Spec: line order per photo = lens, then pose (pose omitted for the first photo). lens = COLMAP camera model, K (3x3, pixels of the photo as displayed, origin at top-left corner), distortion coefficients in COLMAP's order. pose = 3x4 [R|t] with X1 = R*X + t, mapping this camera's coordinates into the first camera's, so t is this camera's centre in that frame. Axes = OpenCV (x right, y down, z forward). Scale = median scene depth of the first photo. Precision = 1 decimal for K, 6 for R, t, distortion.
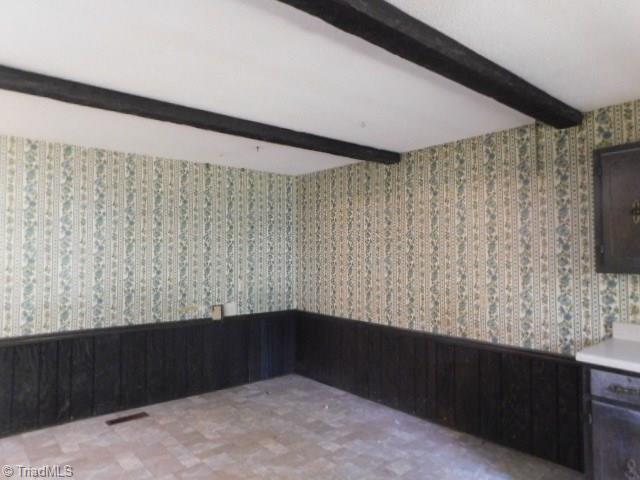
lens RADIAL K [[424.7, 0, 321.0], [0, 424.7, 238.3], [0, 0, 1]] dist [-0.055895, 0.043204]
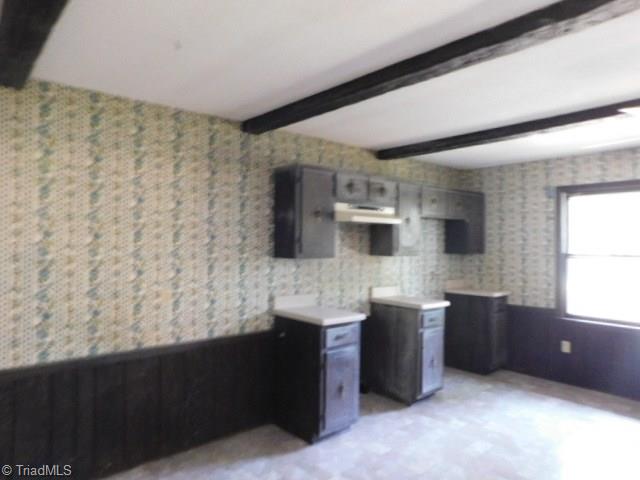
lens RADIAL K [[468.8, 0, 322.0], [0, 468.8, 241.5], [0, 0, 1]] dist [0.005078, 0.004743]
pose [[-0.024380, 0.003296, 0.999697, -0.596732], [-0.039510, 0.999210, -0.004258, 0.023443], [-0.998922, -0.039602, -0.024231, 0.715501]]
